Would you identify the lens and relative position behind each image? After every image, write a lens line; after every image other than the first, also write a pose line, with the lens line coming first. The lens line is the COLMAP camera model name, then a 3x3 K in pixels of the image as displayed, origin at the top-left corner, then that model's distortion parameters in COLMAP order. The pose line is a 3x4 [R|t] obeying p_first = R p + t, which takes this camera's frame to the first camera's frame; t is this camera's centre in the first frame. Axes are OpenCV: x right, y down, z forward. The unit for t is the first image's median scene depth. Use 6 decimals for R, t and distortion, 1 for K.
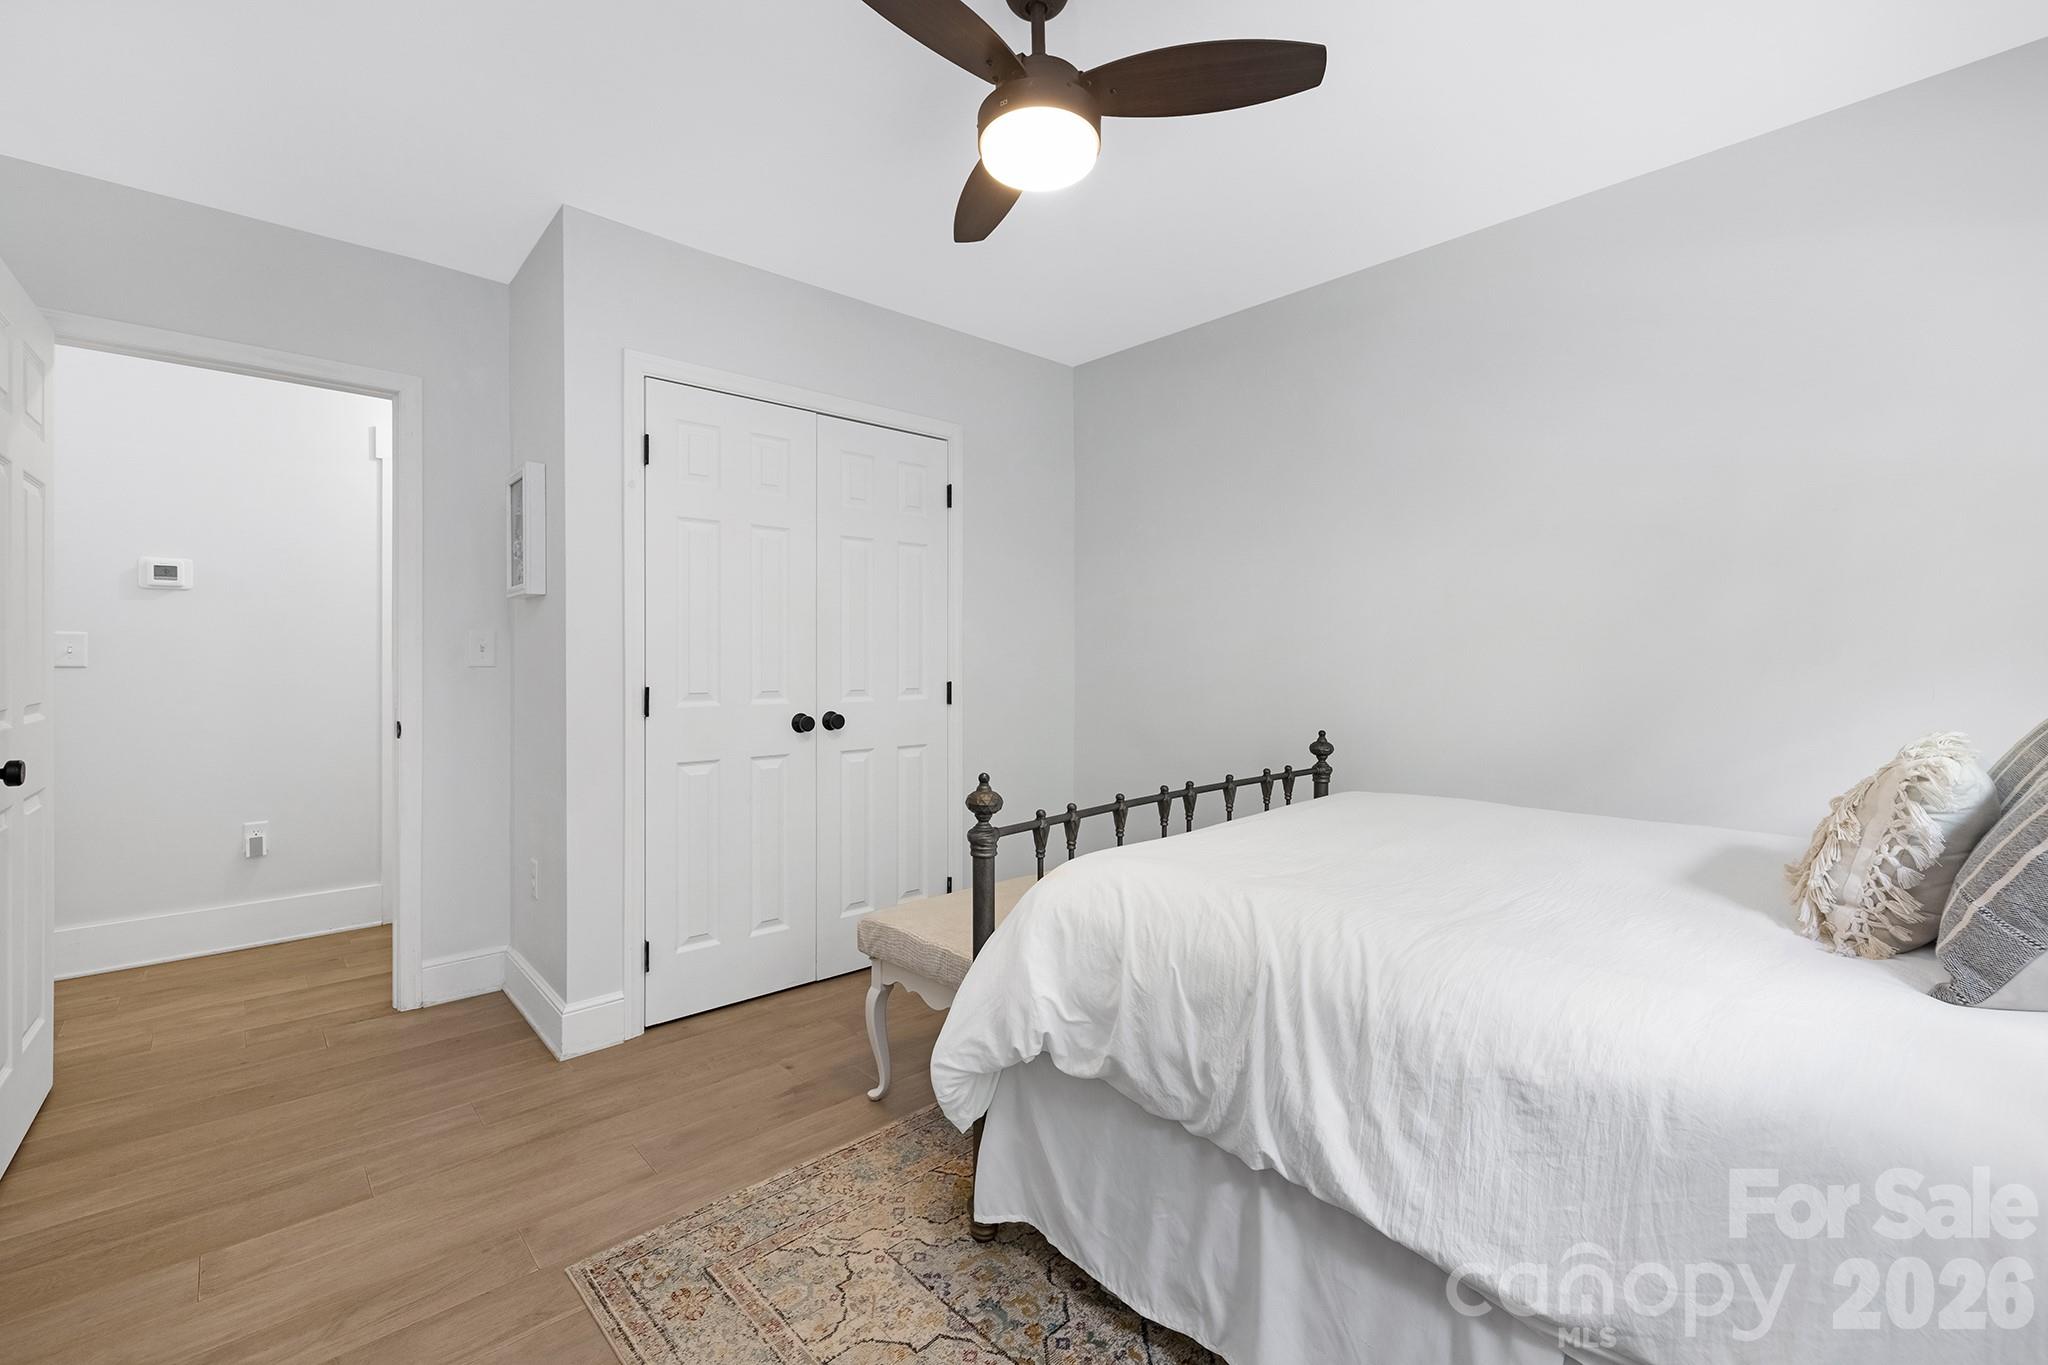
lens RADIAL K [[868.5, 0, 1025.2], [0, 868.5, 664.7], [0, 0, 1]] dist [0.000699, 0.000263]
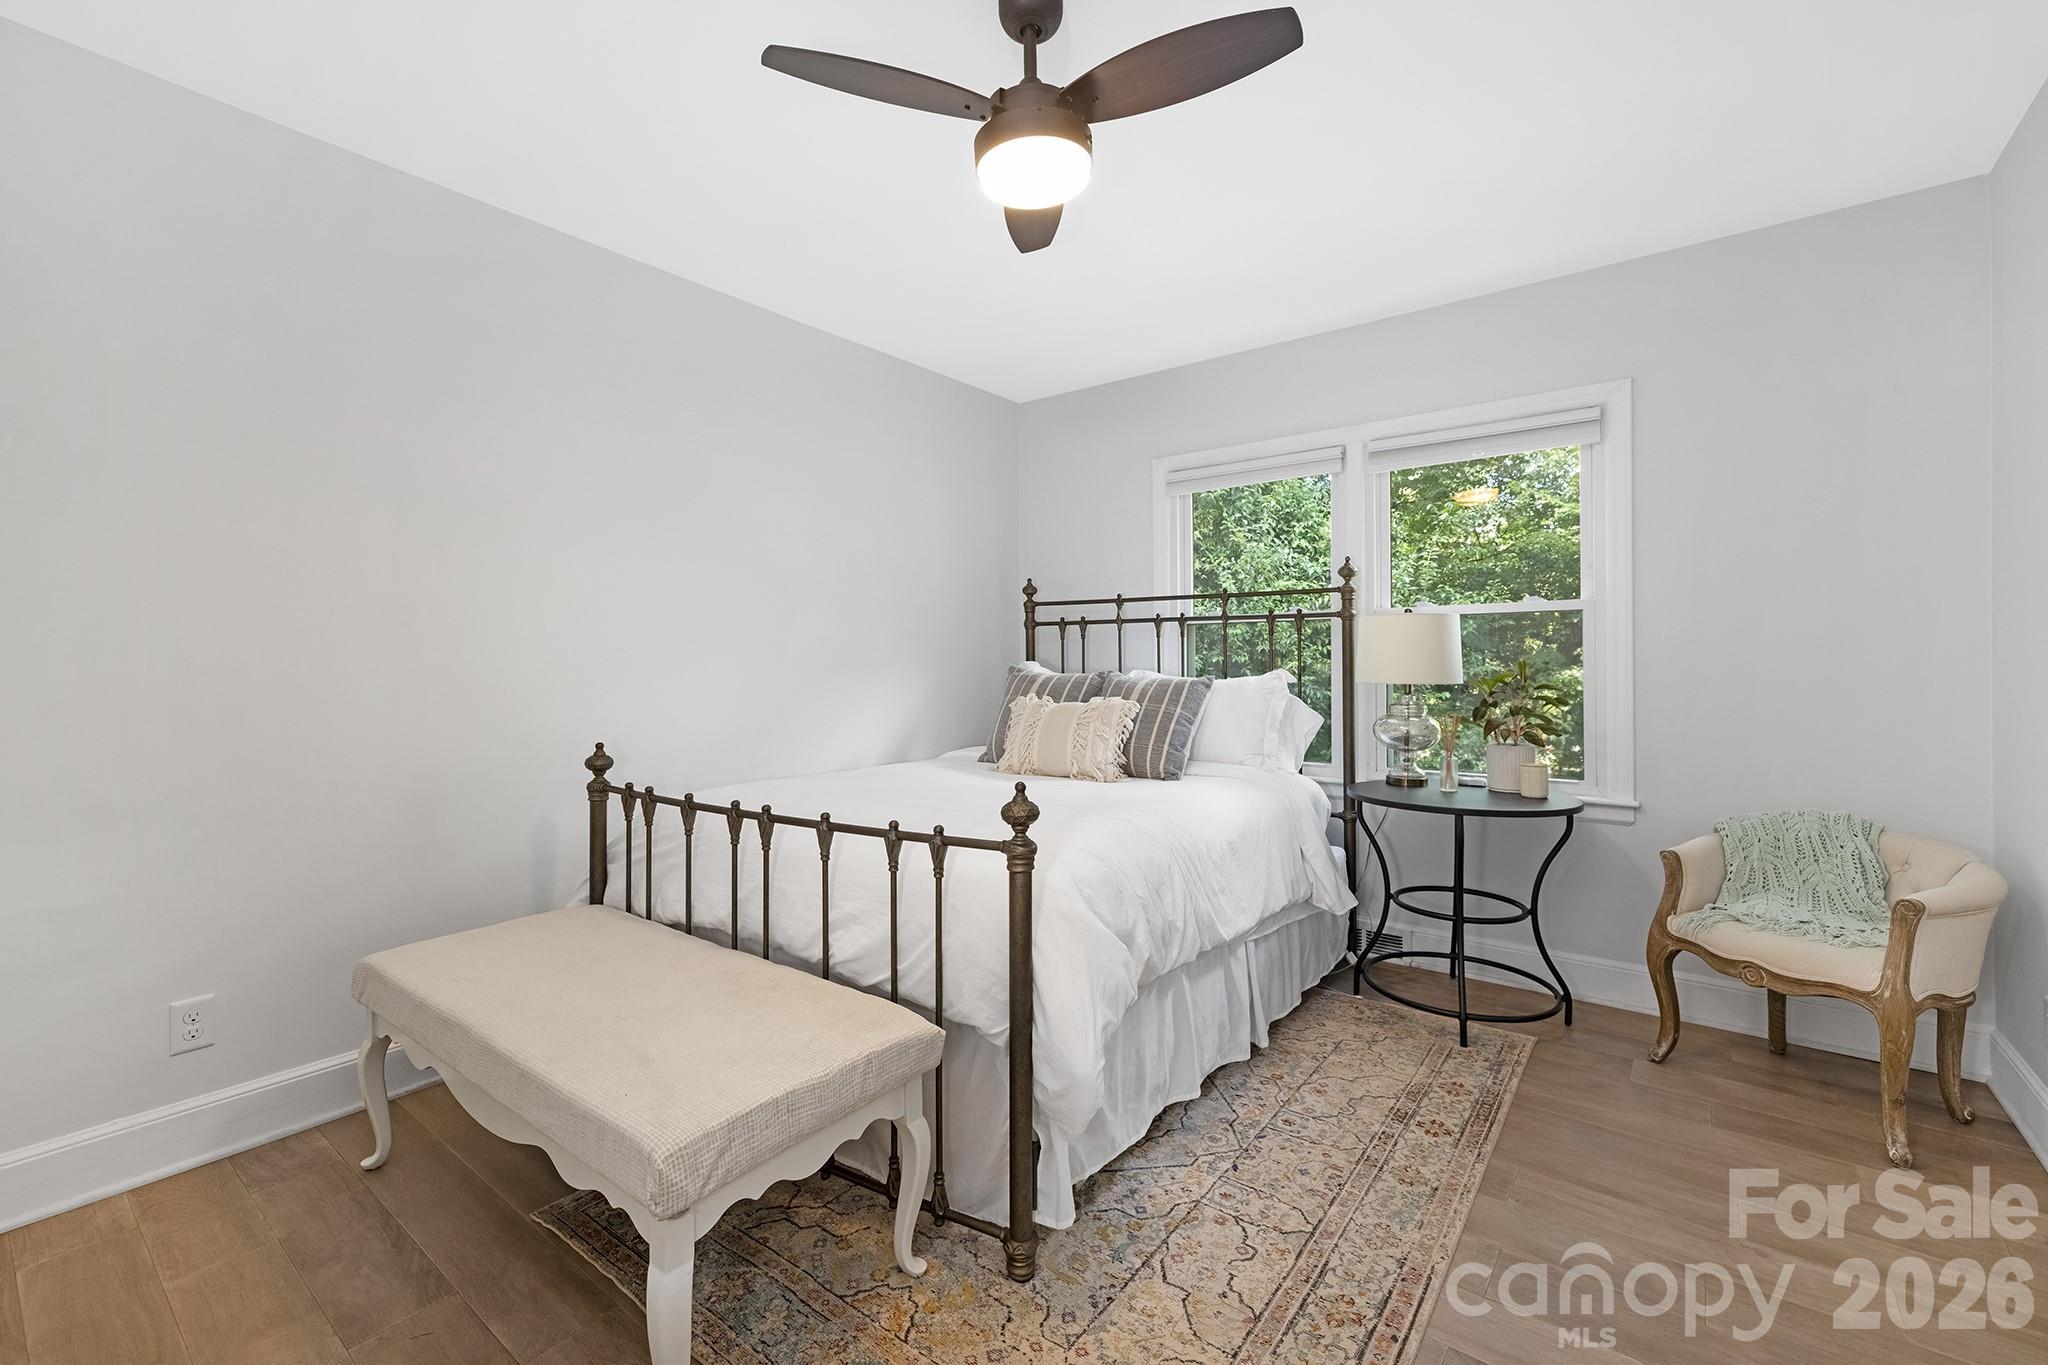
lens RADIAL K [[868.5, 0, 1025.2], [0, 868.5, 664.7], [0, 0, 1]] dist [0.000699, 0.000263]
pose [[-0.165781, 0.001766, 0.986161, -1.000370], [0.009453, 0.999955, -0.000202, -0.000227], [-0.986117, 0.009288, -0.165790, 1.178204]]
